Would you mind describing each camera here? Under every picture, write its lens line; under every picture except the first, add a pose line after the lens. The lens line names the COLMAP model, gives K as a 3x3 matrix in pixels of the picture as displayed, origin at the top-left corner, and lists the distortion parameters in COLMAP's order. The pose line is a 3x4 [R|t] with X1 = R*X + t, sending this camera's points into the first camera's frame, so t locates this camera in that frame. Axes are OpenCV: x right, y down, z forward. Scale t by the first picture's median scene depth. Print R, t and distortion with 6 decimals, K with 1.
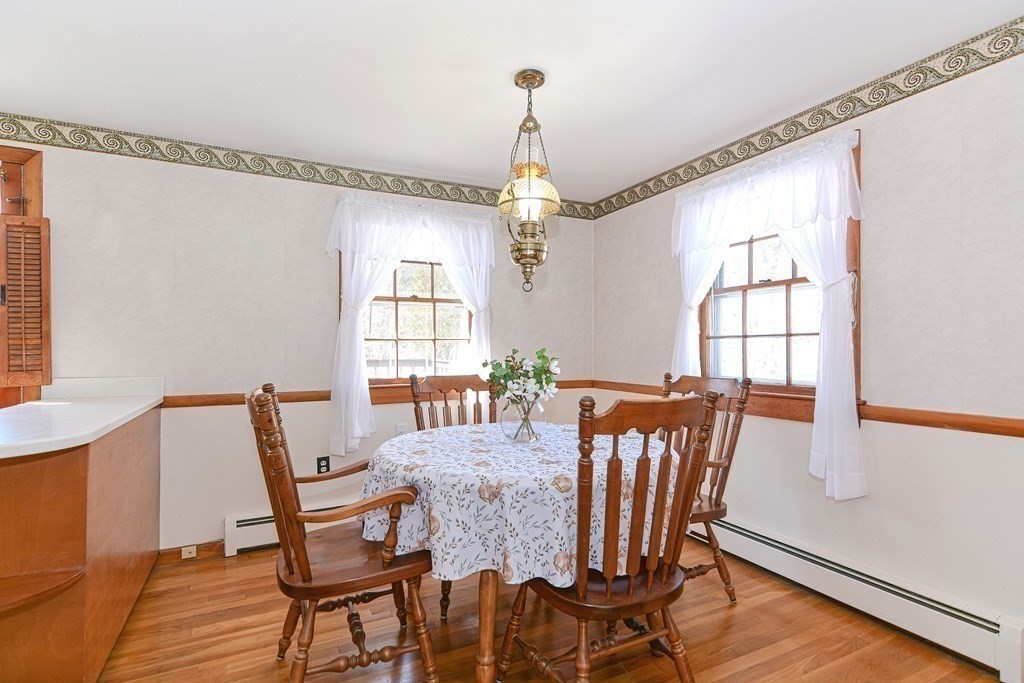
lens RADIAL K [[495.0, 0, 518.3], [0, 495.0, 347.0], [0, 0, 1]] dist [0.030847, -0.016559]
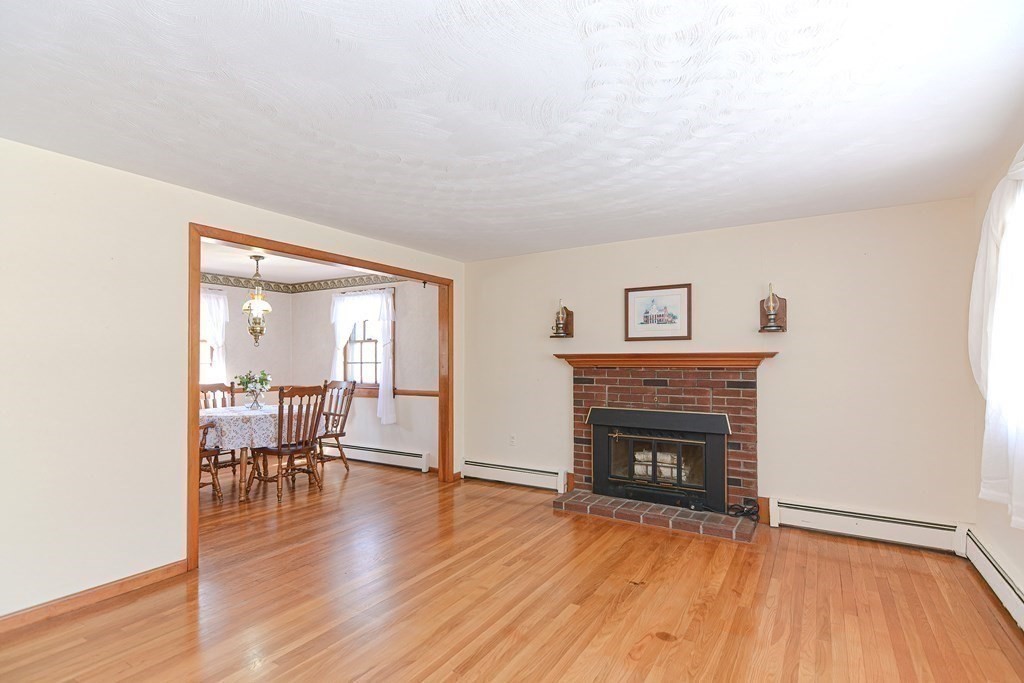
lens RADIAL K [[500.2, 0, 515.4], [0, 500.2, 356.3], [0, 0, 1]] dist [0.003725, 0.000491]
pose [[0.853170, 0.002828, 0.521625, -0.173592], [-0.001538, 0.999995, -0.002906, -0.058807], [-0.521631, 0.001678, 0.853170, -1.691525]]
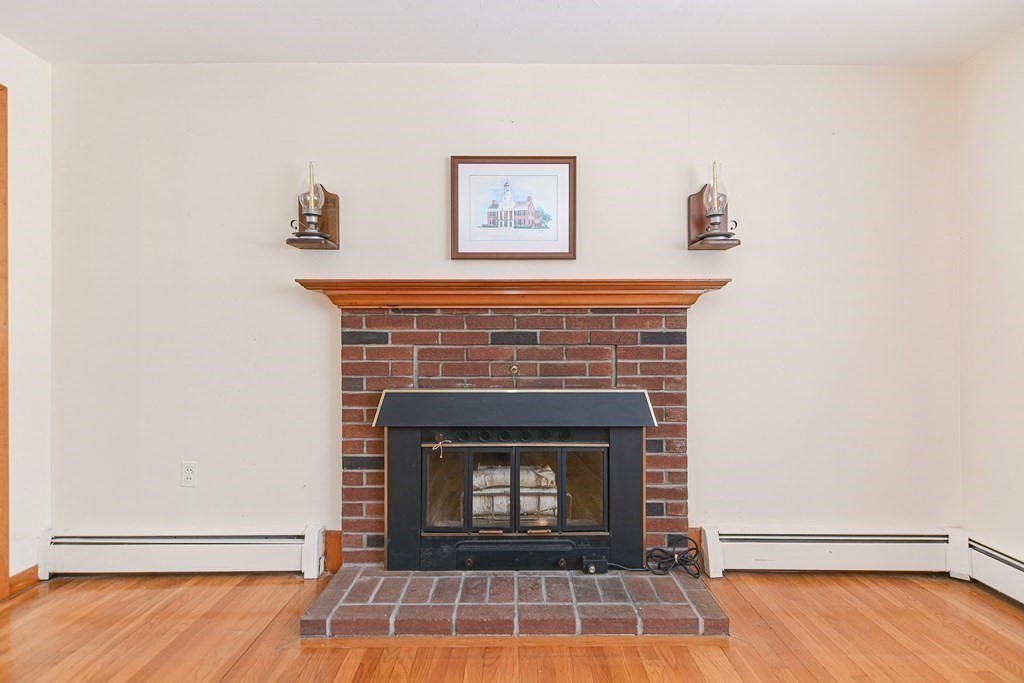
lens RADIAL K [[495.0, 0, 518.3], [0, 495.0, 347.0], [0, 0, 1]] dist [0.030847, -0.016559]
pose [[0.443568, -0.003595, 0.896233, 0.415441], [-0.003396, 0.999978, 0.005692, 0.051722], [-0.896234, -0.005568, 0.443546, -0.752297]]
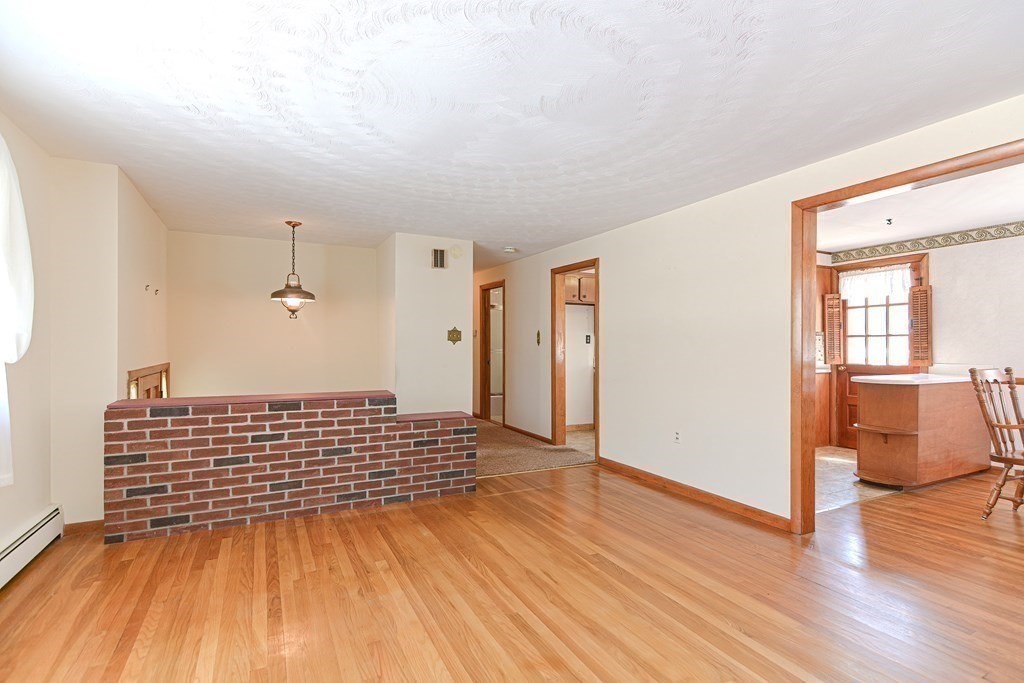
lens RADIAL K [[495.0, 0, 518.3], [0, 495.0, 347.0], [0, 0, 1]] dist [0.030847, -0.016559]
pose [[0.010436, 0.000131, -0.999946, 1.266842], [0.002910, 0.999996, 0.000161, -0.010396], [0.999941, -0.002911, 0.010436, -0.818533]]
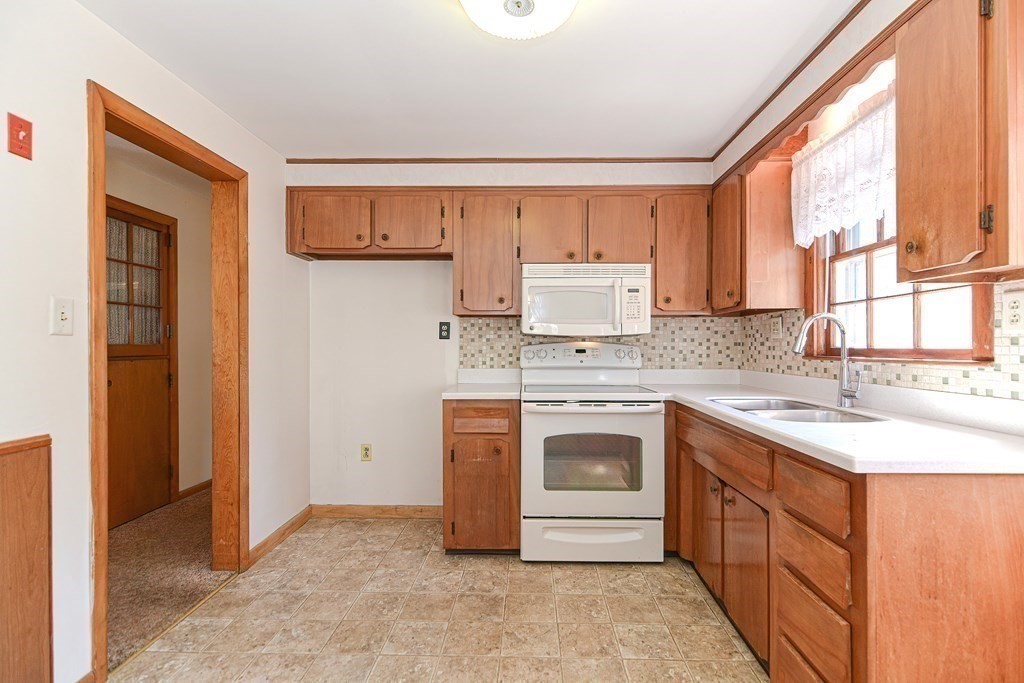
lens RADIAL K [[495.0, 0, 518.3], [0, 495.0, 347.0], [0, 0, 1]] dist [0.030847, -0.016559]
pose [[-0.476463, 0.000420, -0.879194, -0.723923], [0.006269, 0.999976, -0.002919, -0.000824], [0.879172, -0.006903, -0.476454, 0.629454]]
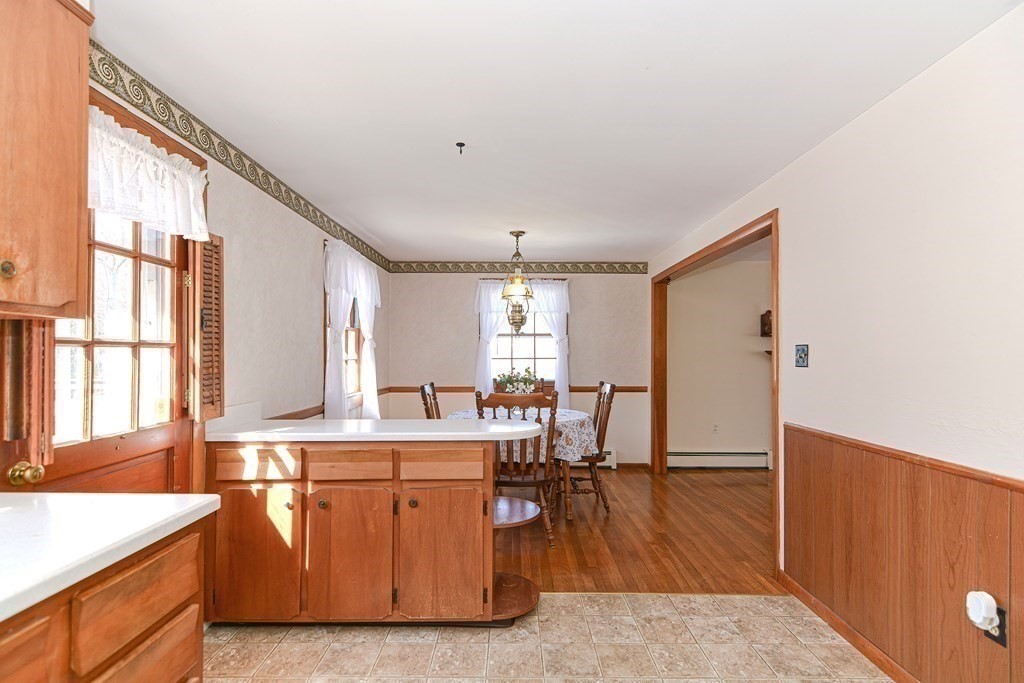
lens RADIAL K [[492.7, 0, 509.8], [0, 492.7, 355.9], [0, 0, 1]] dist [0.016959, -0.000400]
pose [[0.458930, 0.000673, 0.888472, -1.746295], [-0.005205, 0.999985, 0.001931, -0.047801], [-0.888457, -0.005511, 0.458926, 0.113569]]
